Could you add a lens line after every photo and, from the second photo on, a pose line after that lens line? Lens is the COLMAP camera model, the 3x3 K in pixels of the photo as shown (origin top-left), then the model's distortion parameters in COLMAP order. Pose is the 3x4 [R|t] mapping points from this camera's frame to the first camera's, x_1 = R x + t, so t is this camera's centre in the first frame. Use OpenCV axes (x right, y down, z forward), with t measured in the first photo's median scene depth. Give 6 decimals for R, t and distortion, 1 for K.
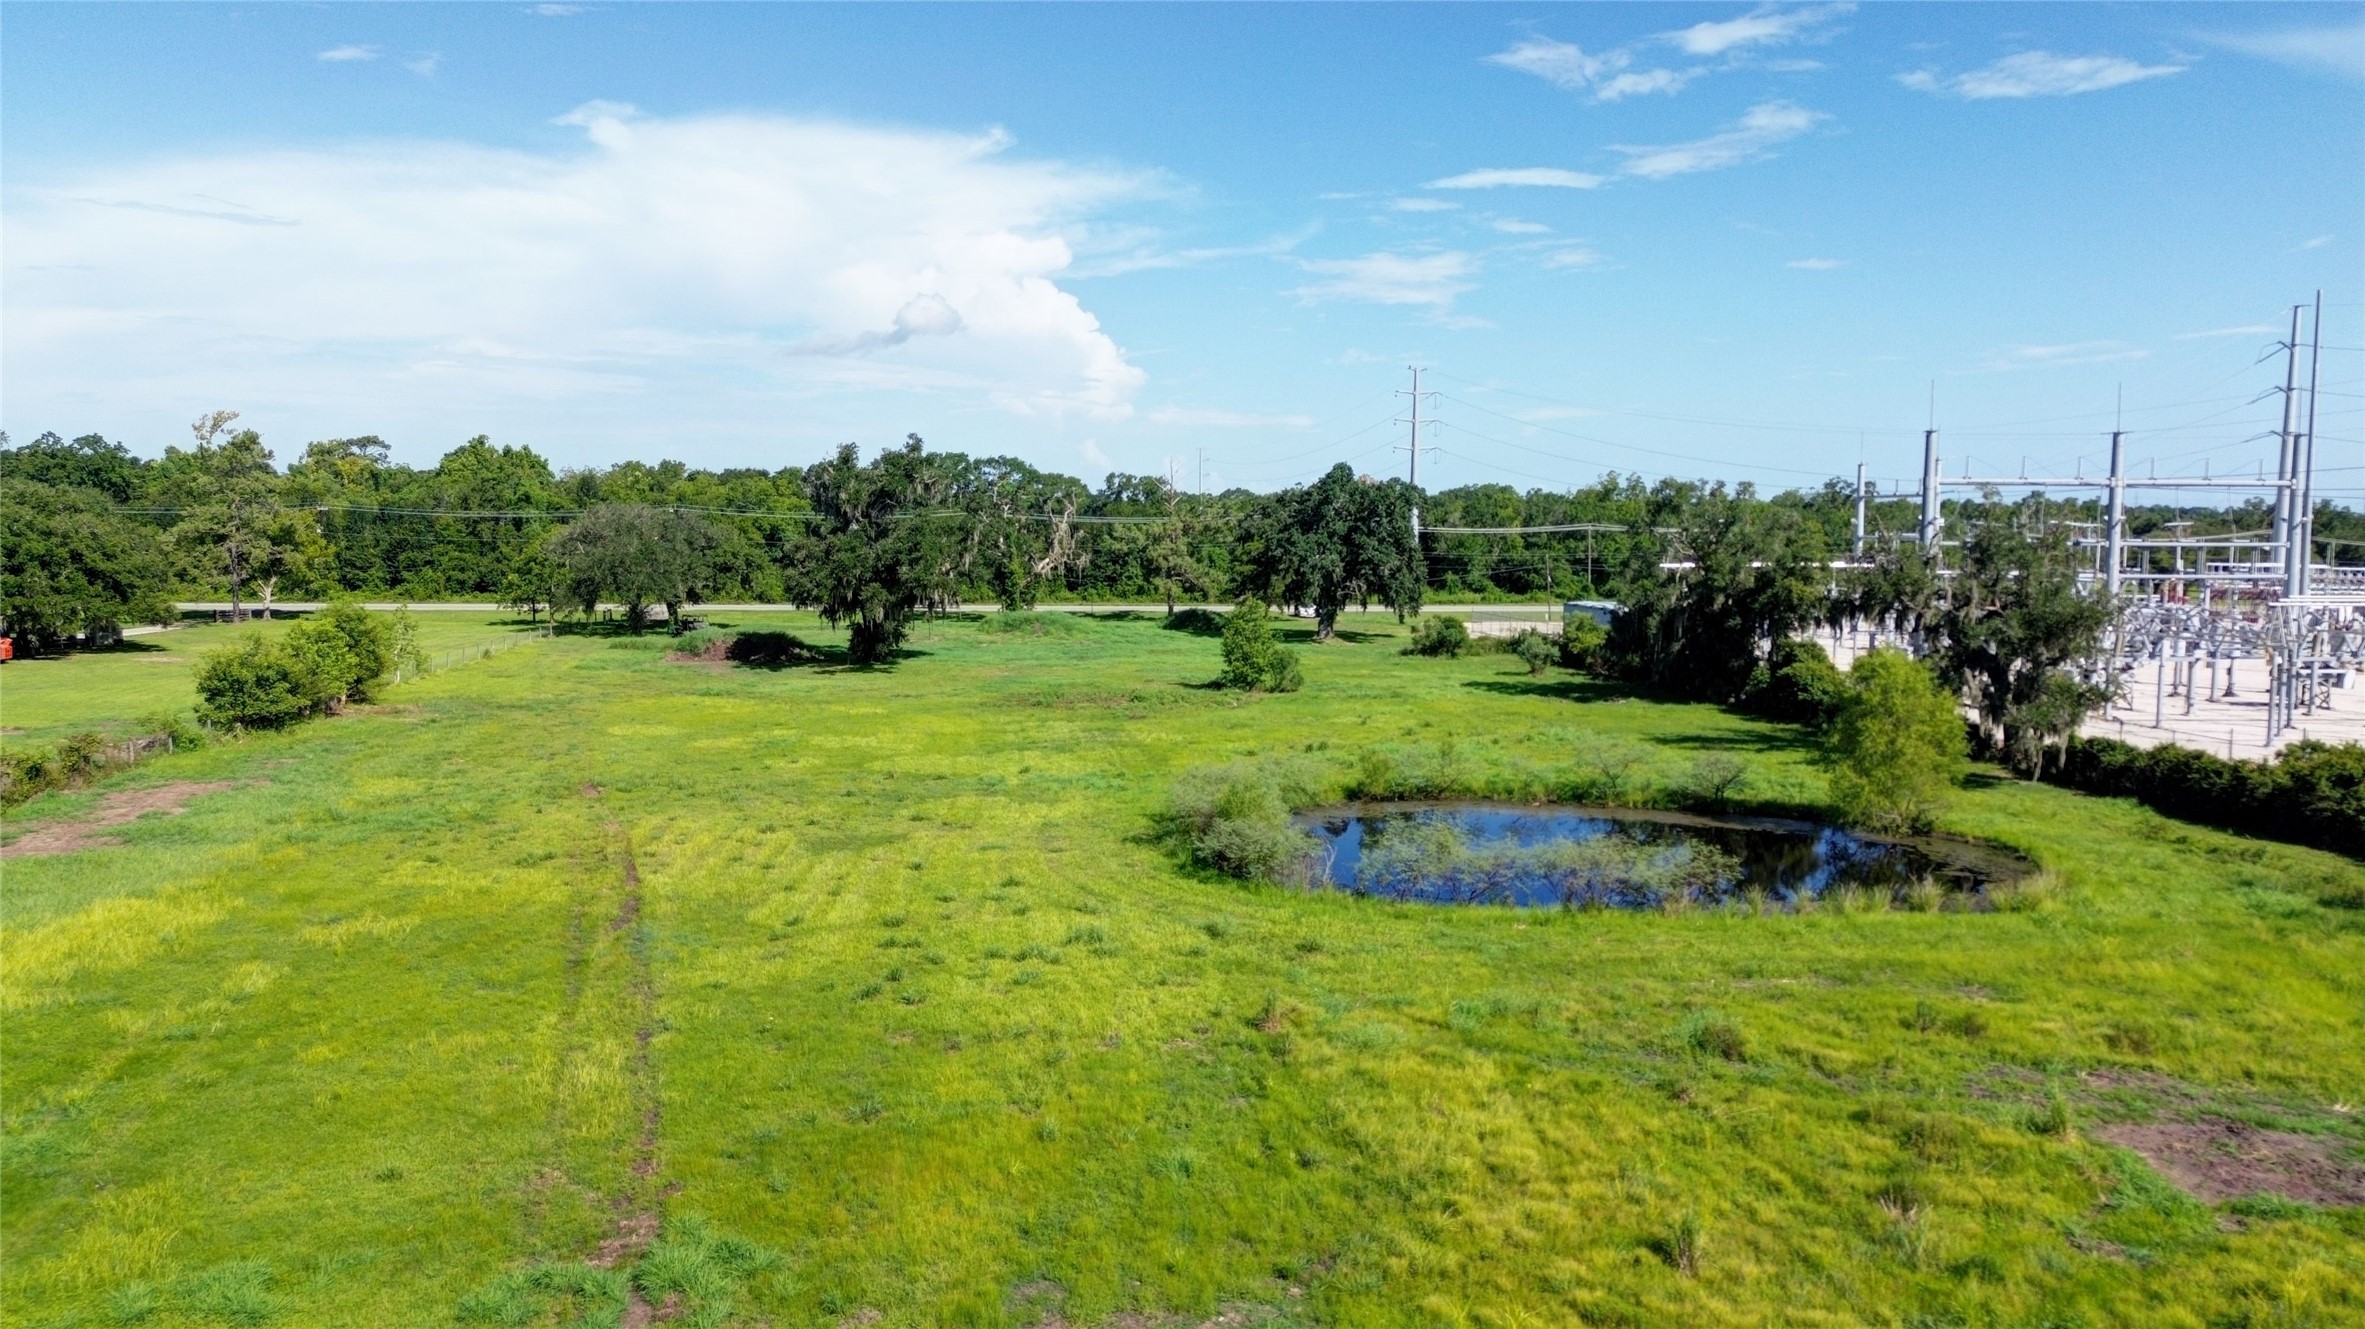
lens RADIAL K [[1675.0, 0, 1179.7], [0, 1675.0, 657.4], [0, 0, 1]] dist [0.065649, -0.058142]
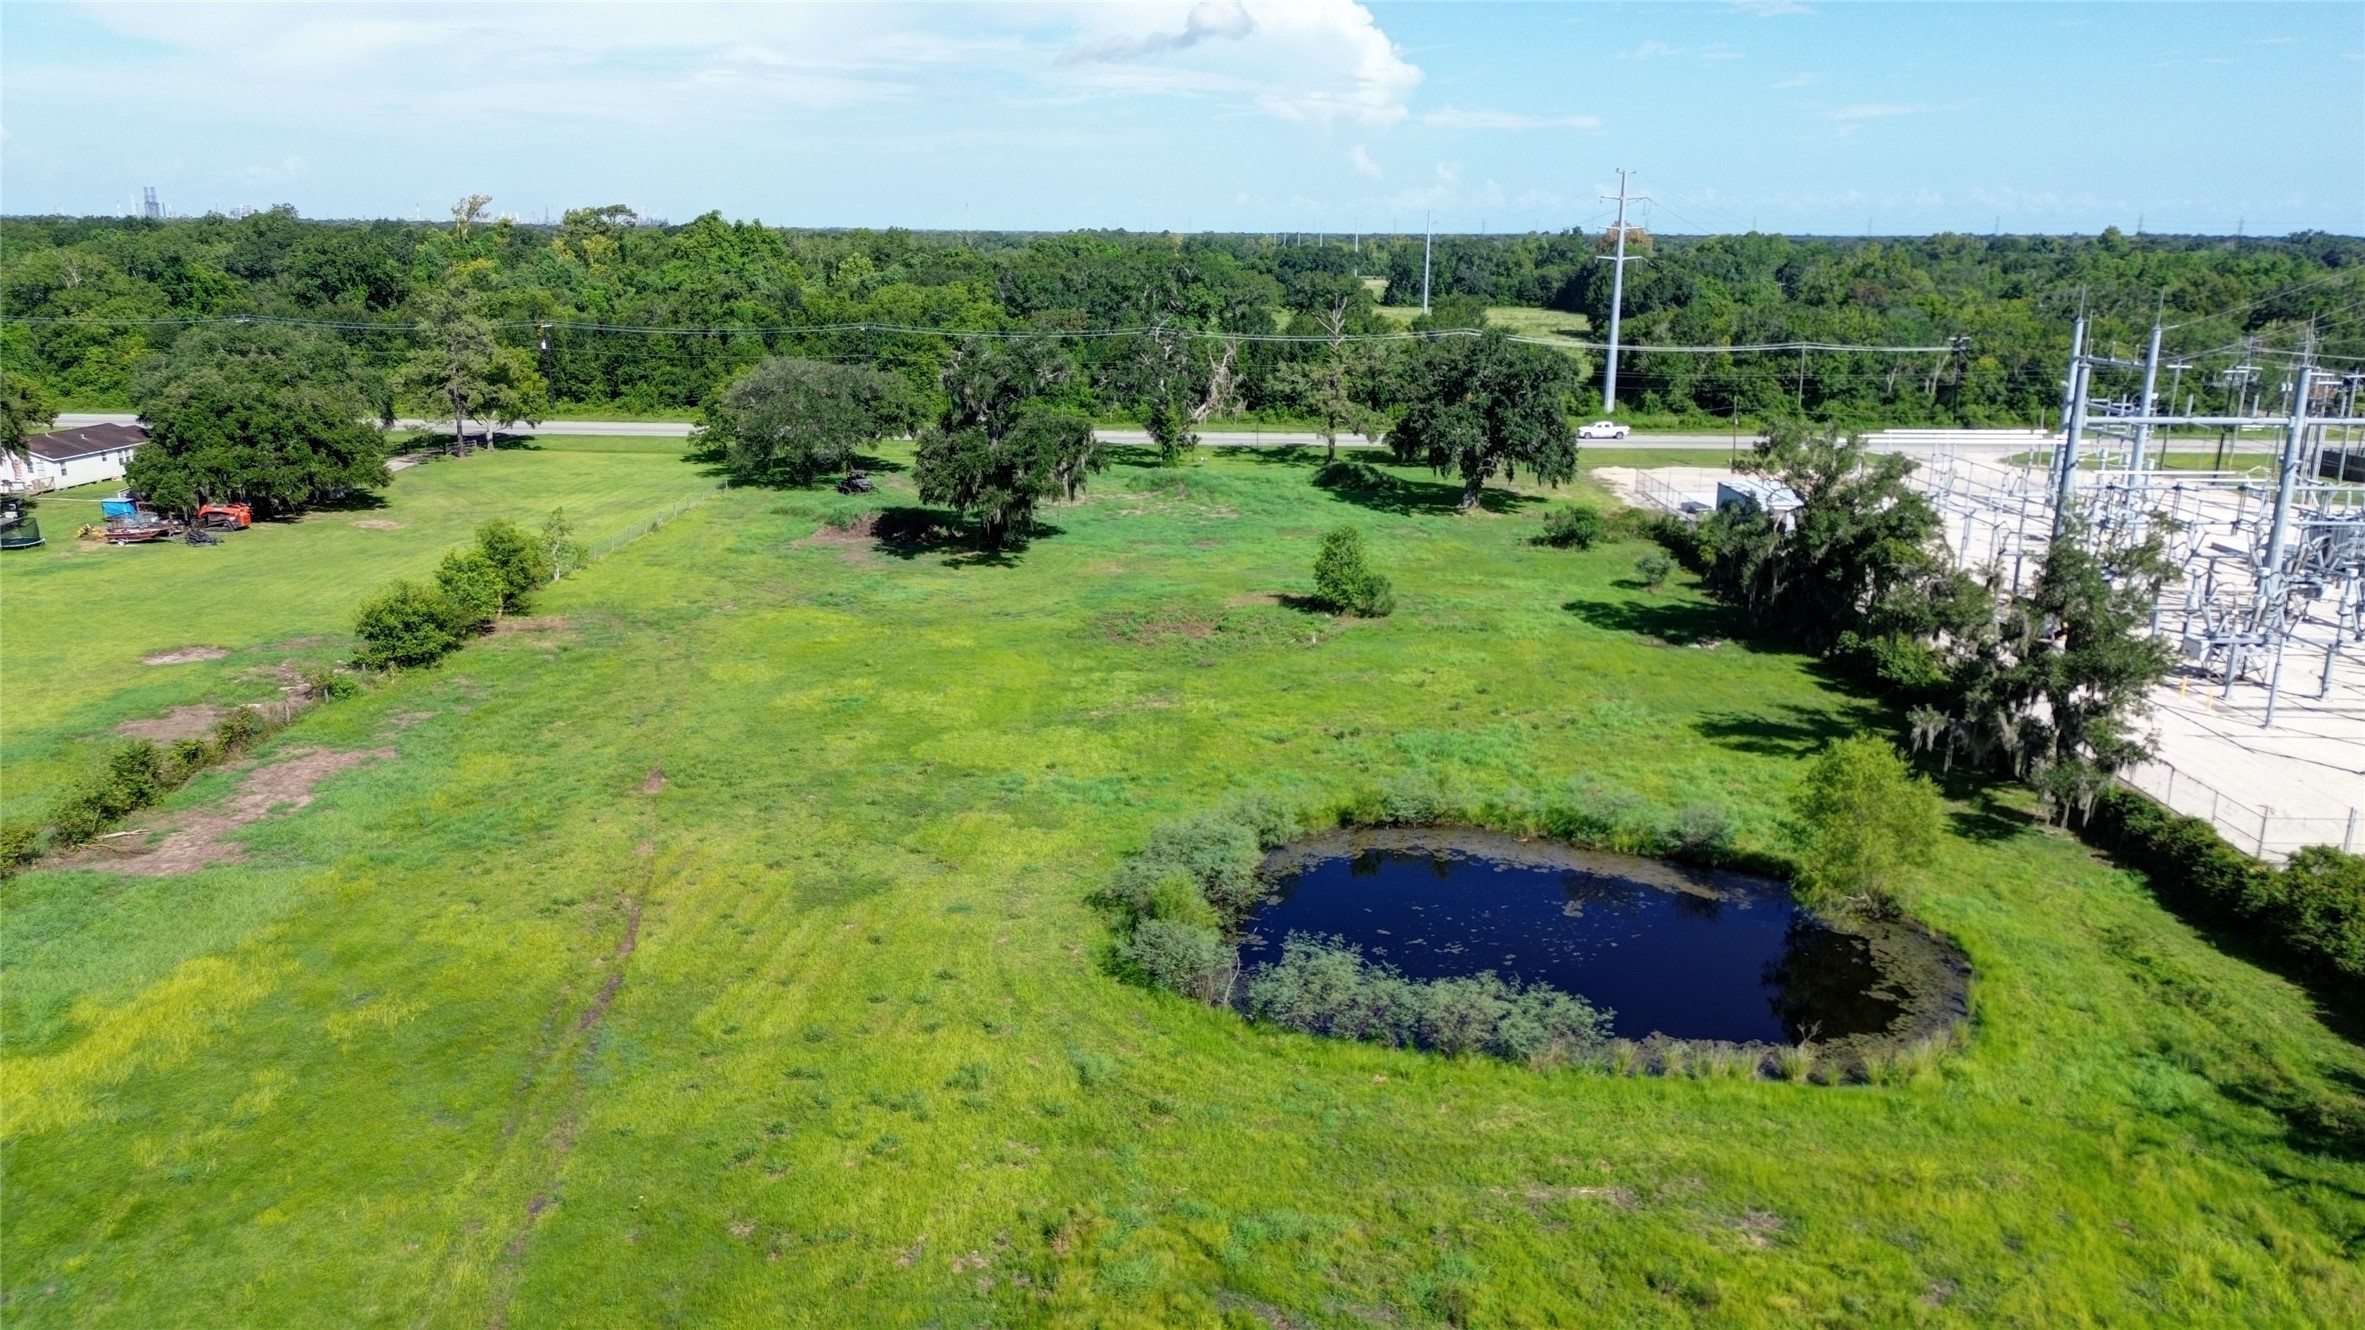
lens RADIAL K [[1675.0, 0, 1179.7], [0, 1675.0, 657.9], [0, 0, 1]] dist [0.065649, -0.058142]
pose [[0.987937, 0.041433, -0.149209, 0.072600], [-0.016064, 0.985764, 0.167366, -0.090419], [0.154019, -0.162950, 0.974539, -0.006607]]
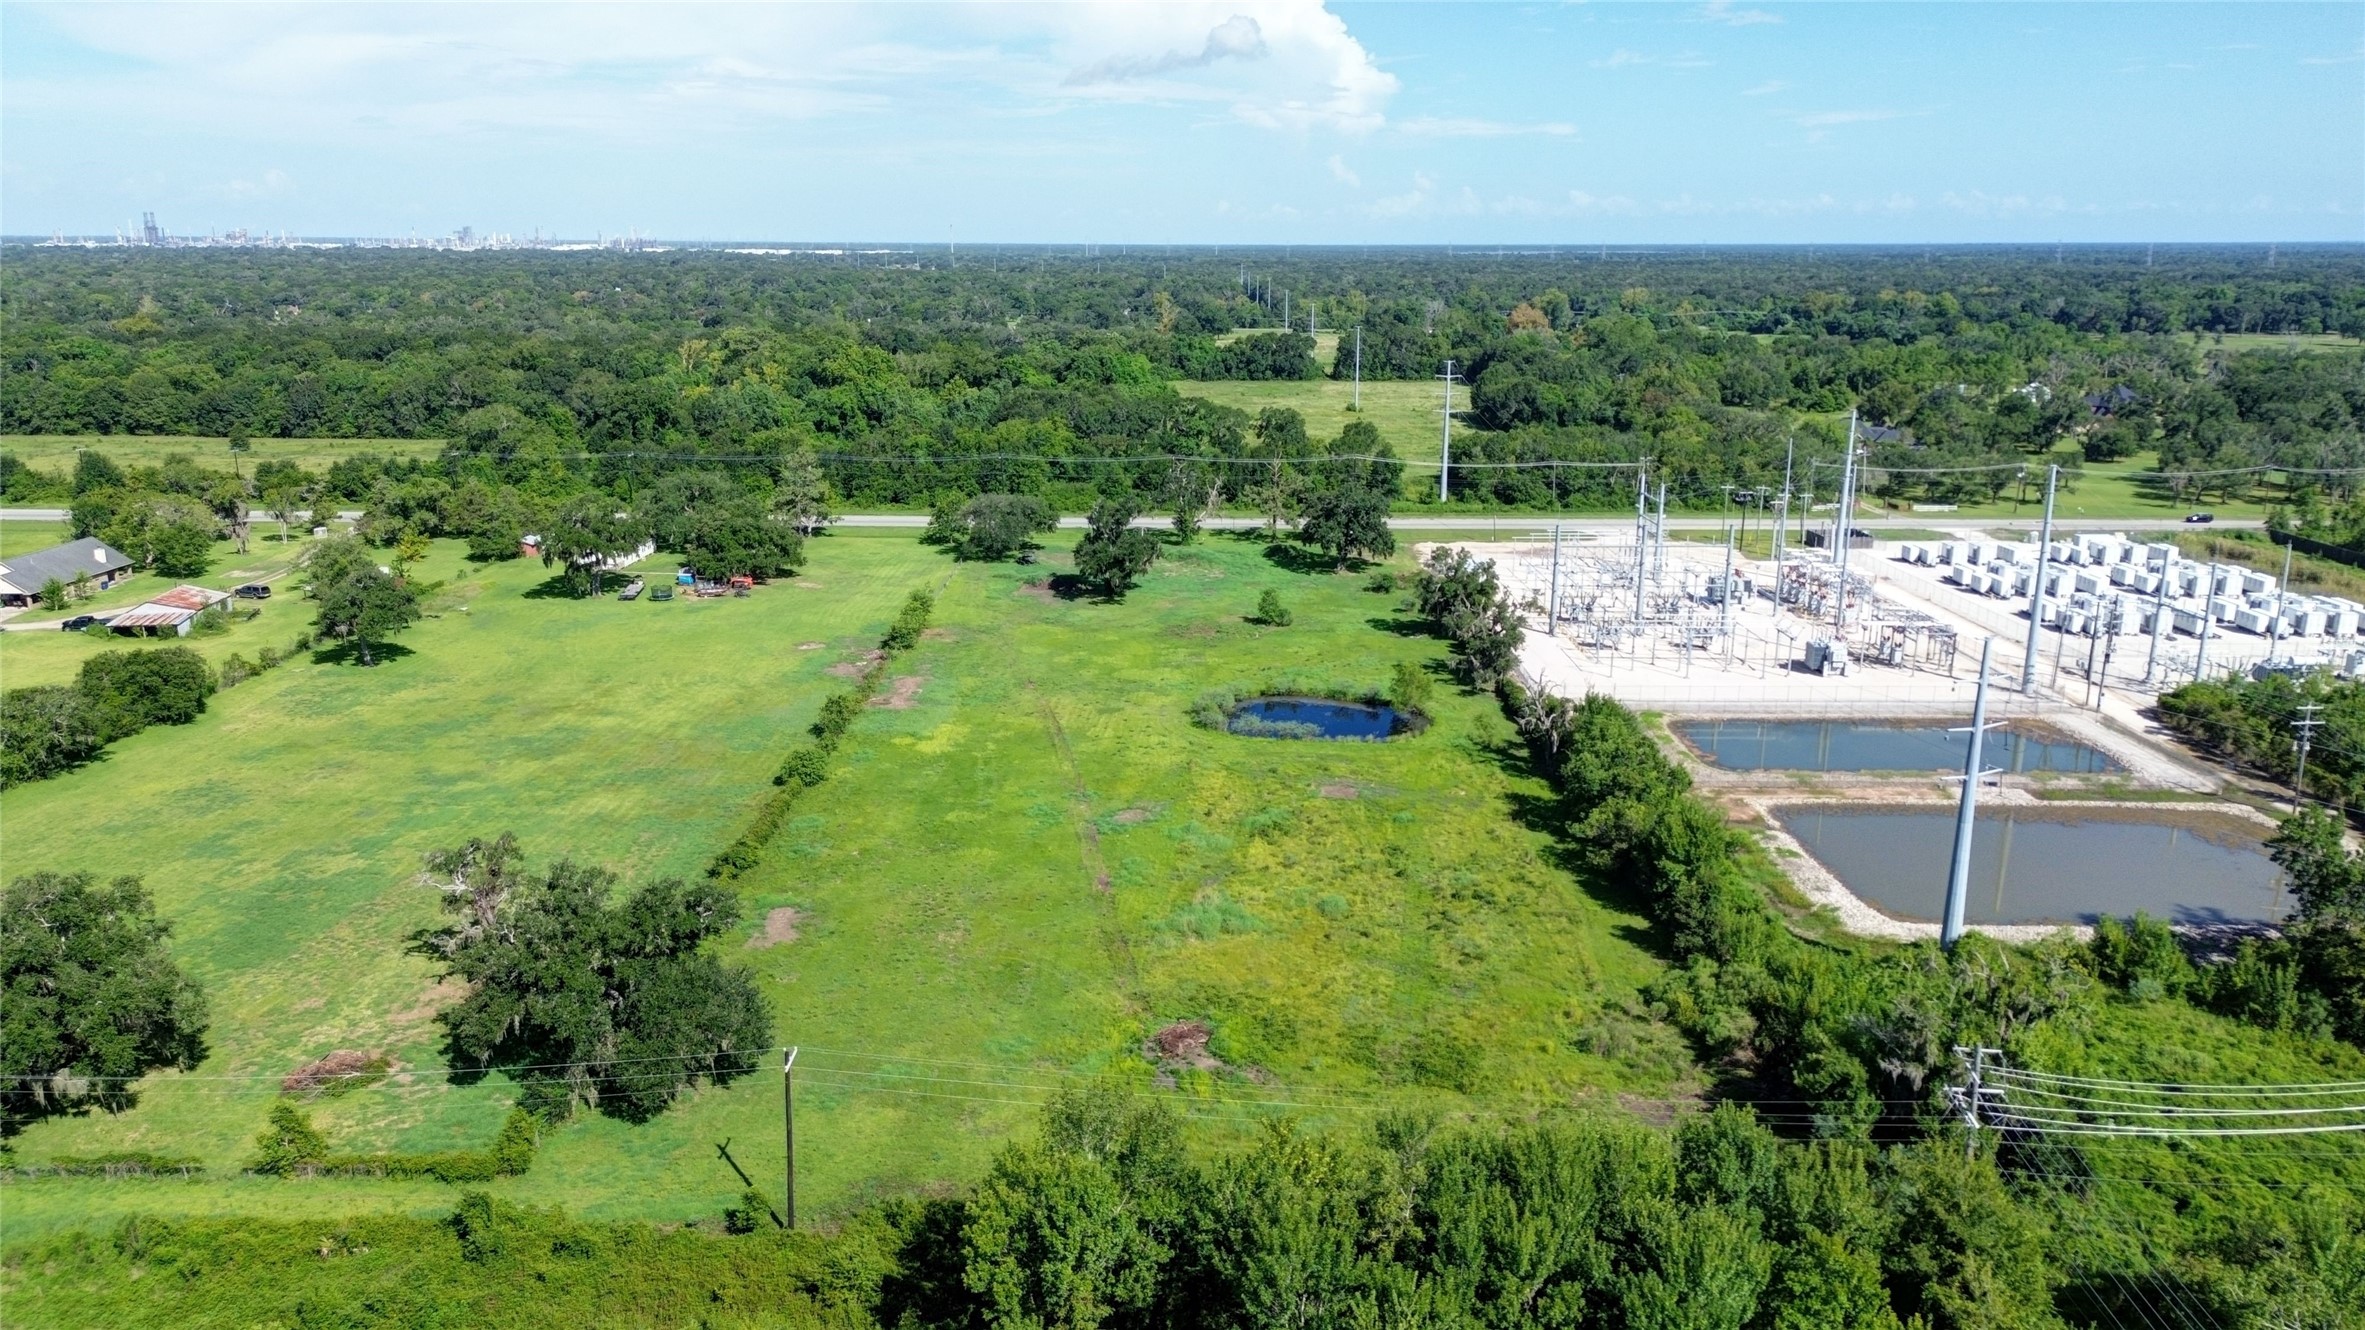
lens RADIAL K [[1675.0, 0, 1179.7], [0, 1675.0, 657.9], [0, 0, 1]] dist [0.065649, -0.058142]
pose [[0.989858, 0.031960, -0.138420, 0.183297], [-0.009056, 0.986580, 0.163030, -0.238491], [0.141772, -0.160123, 0.976863, -1.006969]]
